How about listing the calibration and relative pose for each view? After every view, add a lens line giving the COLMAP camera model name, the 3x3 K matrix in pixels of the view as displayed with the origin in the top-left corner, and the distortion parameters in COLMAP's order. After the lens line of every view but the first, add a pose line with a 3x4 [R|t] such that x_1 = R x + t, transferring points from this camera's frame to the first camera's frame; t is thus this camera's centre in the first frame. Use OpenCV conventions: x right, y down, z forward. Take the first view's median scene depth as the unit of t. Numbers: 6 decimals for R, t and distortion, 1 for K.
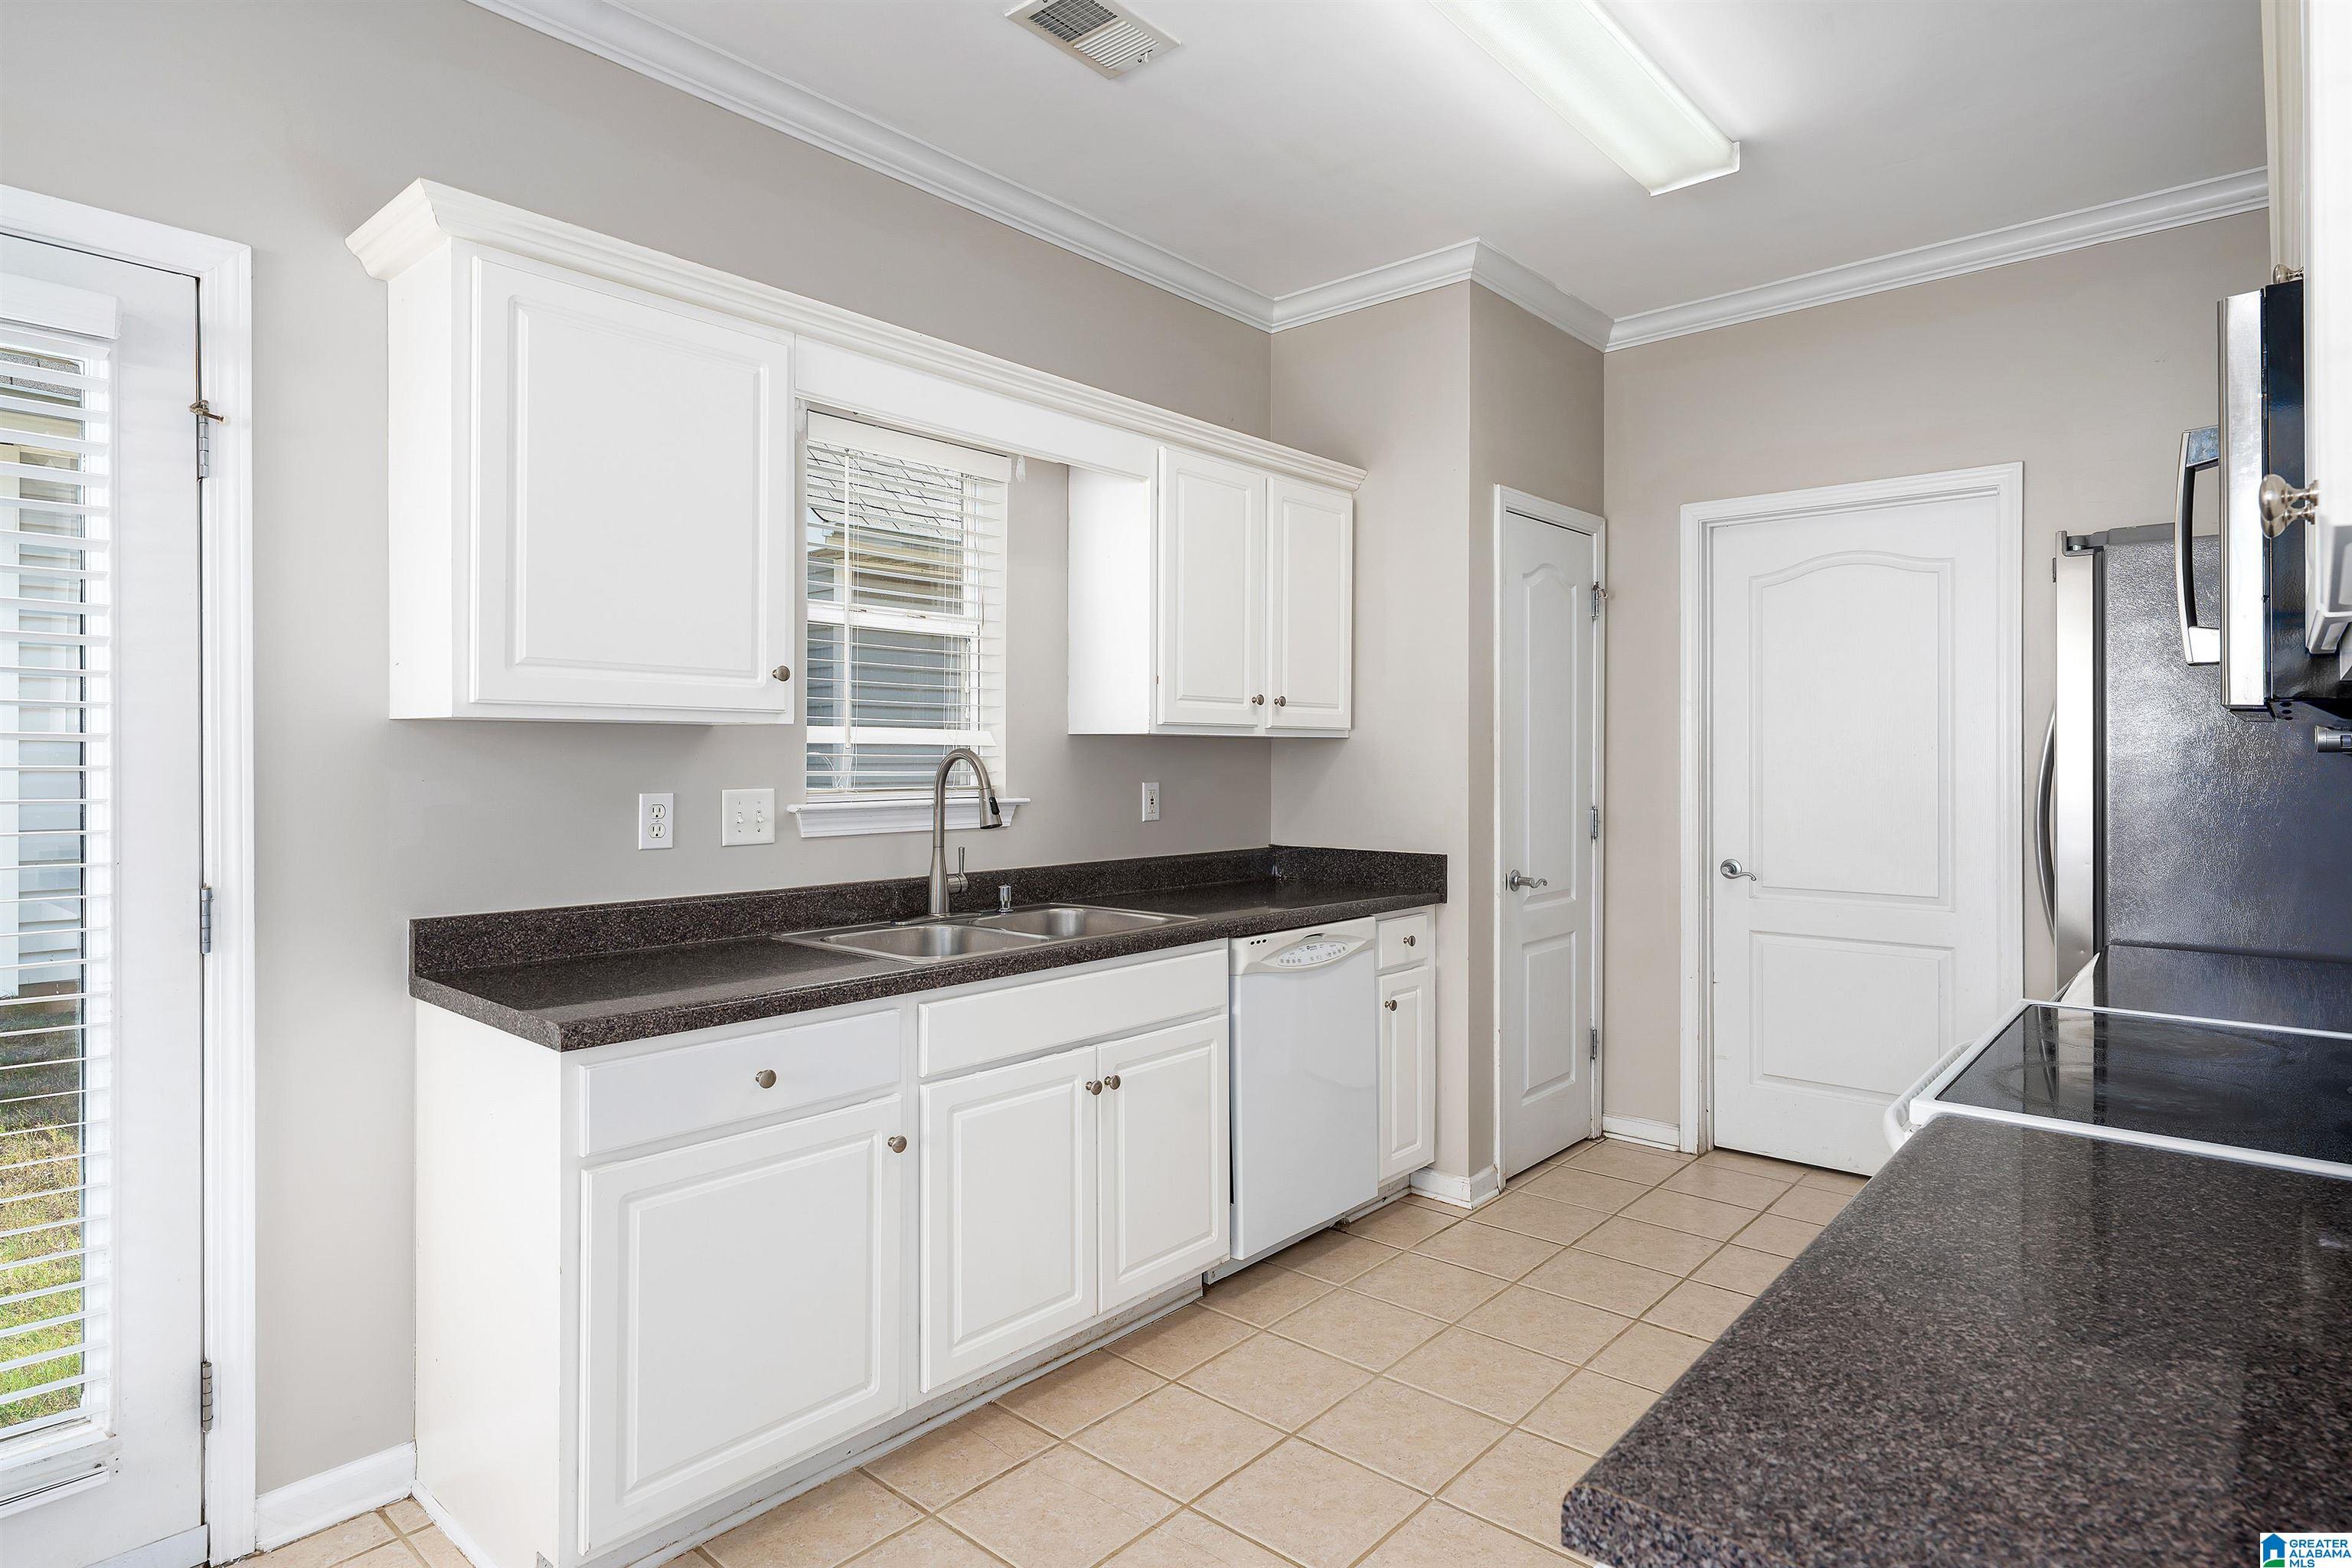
lens RADIAL K [[1259.3, 0, 1181.6], [0, 1259.3, 768.5], [0, 0, 1]] dist [-0.020674, -0.000300]
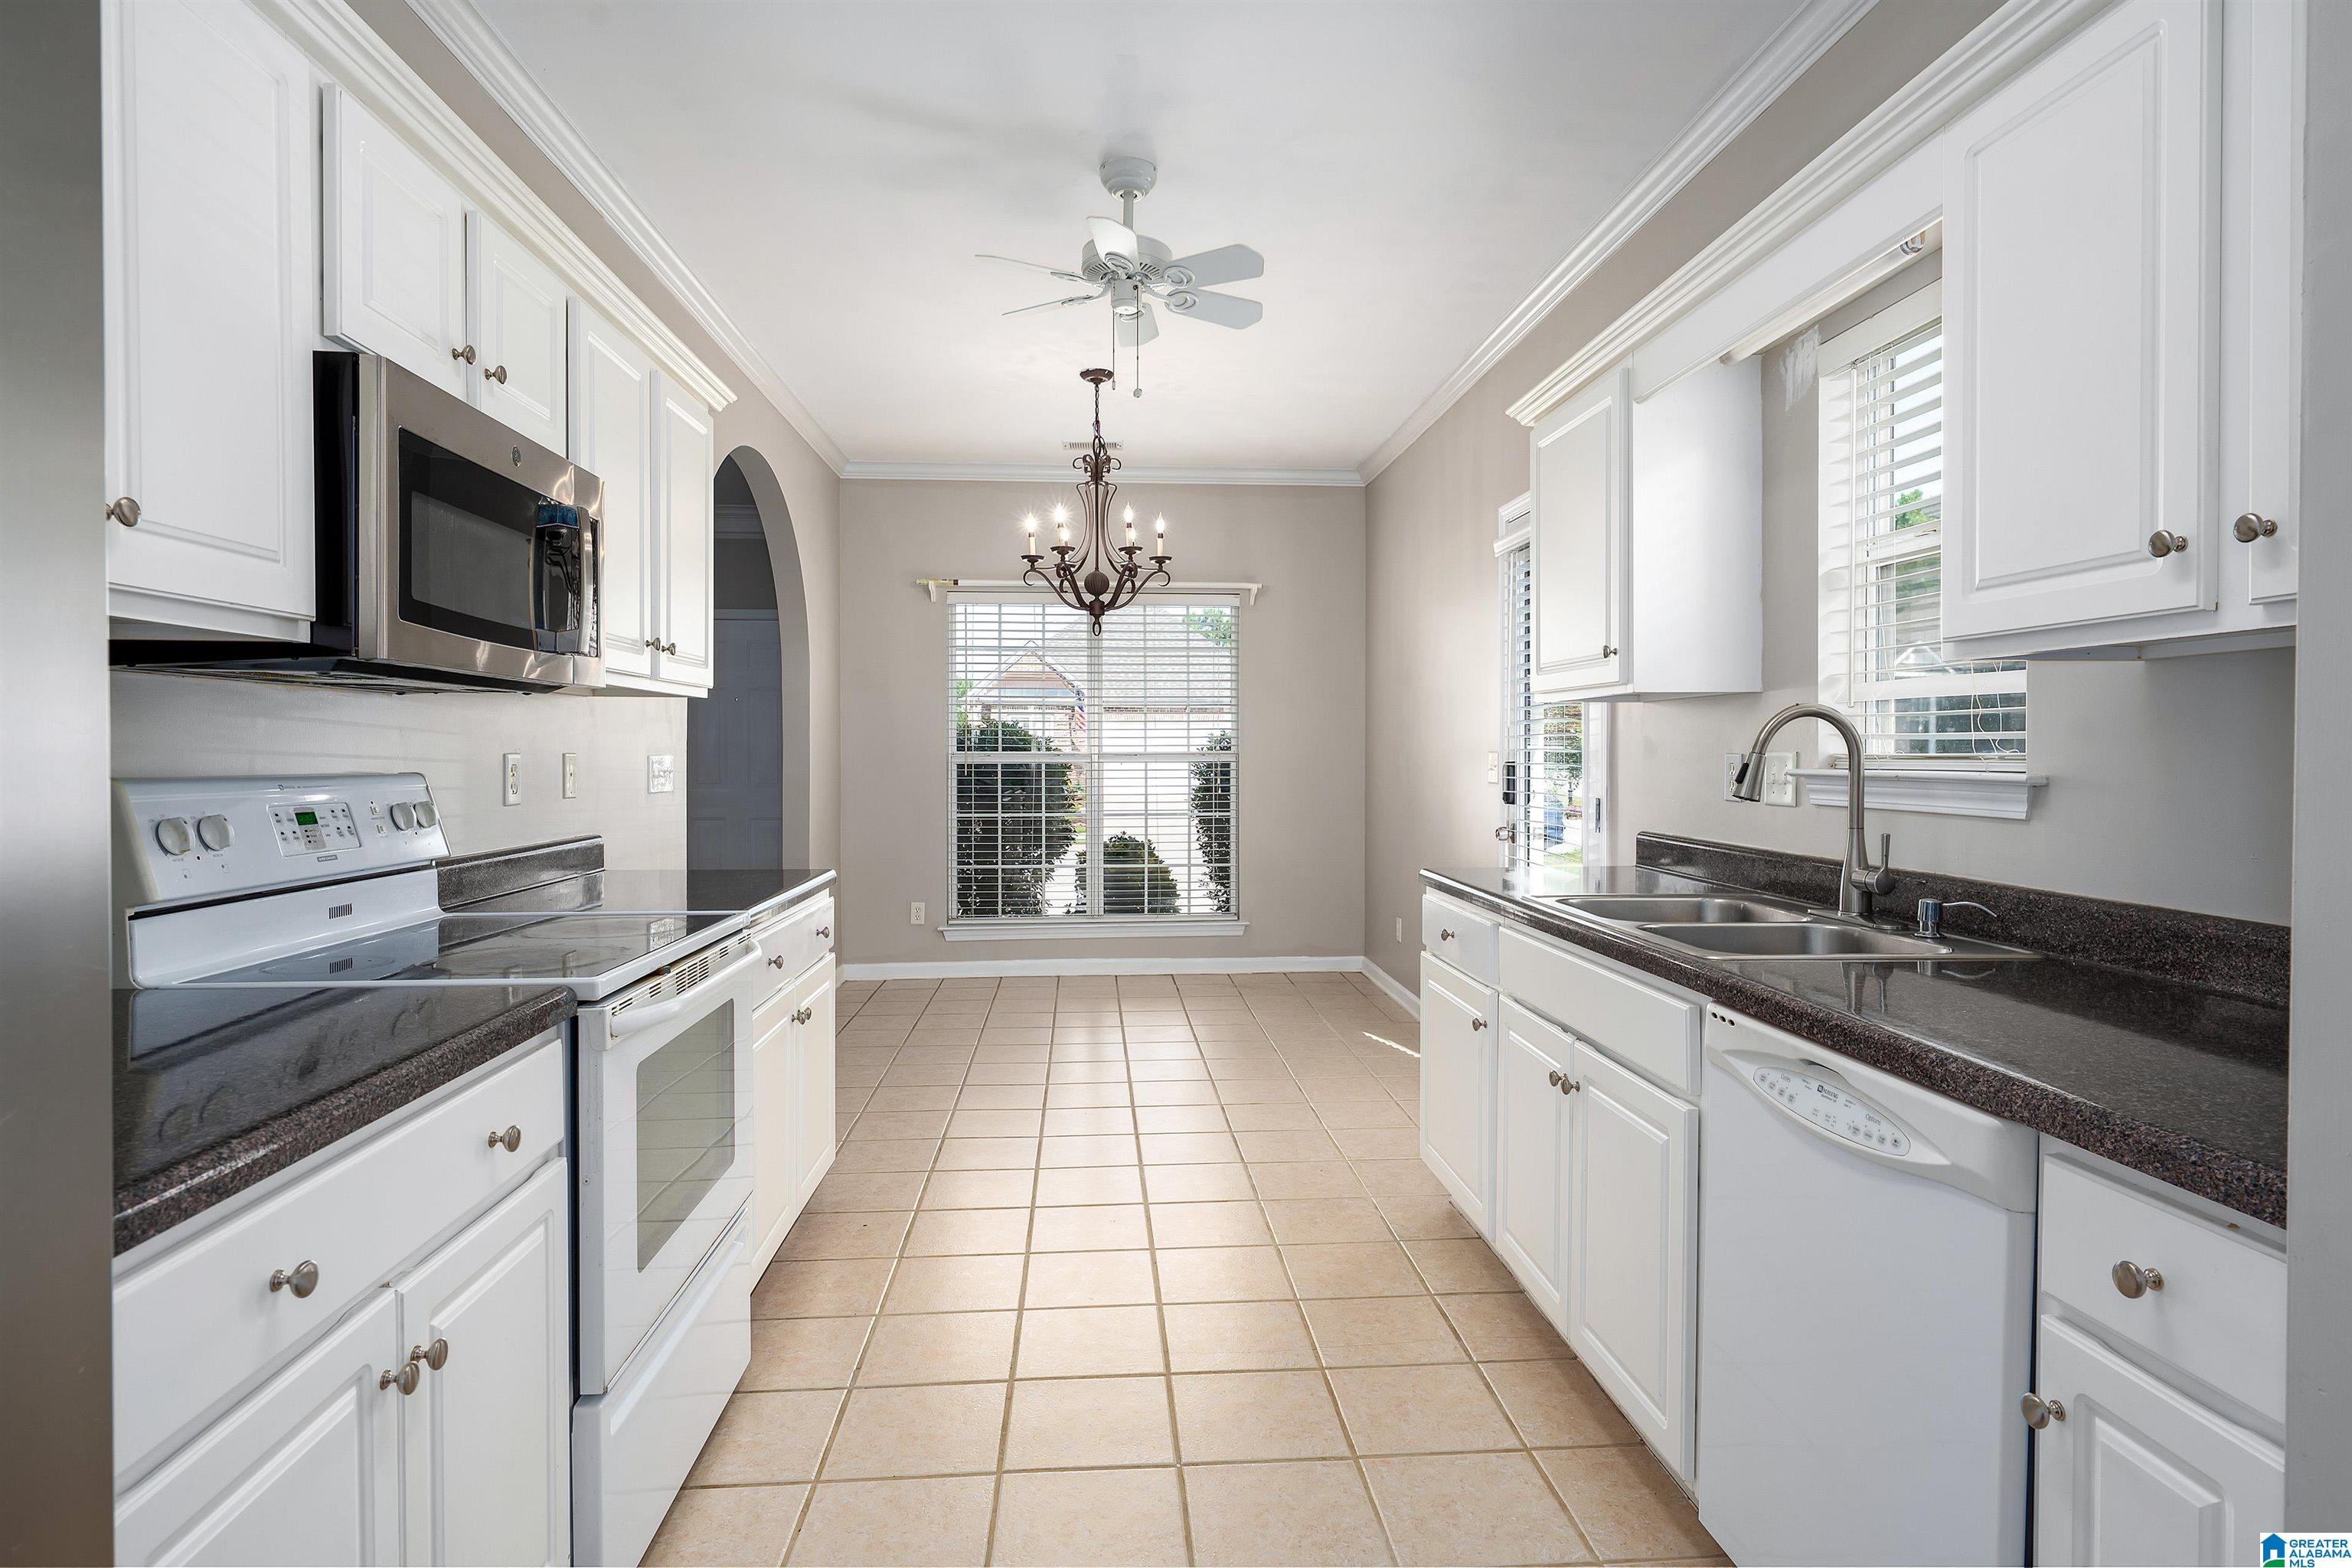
lens RADIAL K [[1259.3, 0, 1181.6], [0, 1259.3, 768.5], [0, 0, 1]] dist [-0.020674, -0.000300]
pose [[-0.699030, 0.015579, -0.714922, 0.650887], [0.002236, 0.999805, 0.019601, 0.008054], [0.715088, 0.012103, -0.698929, 1.220013]]
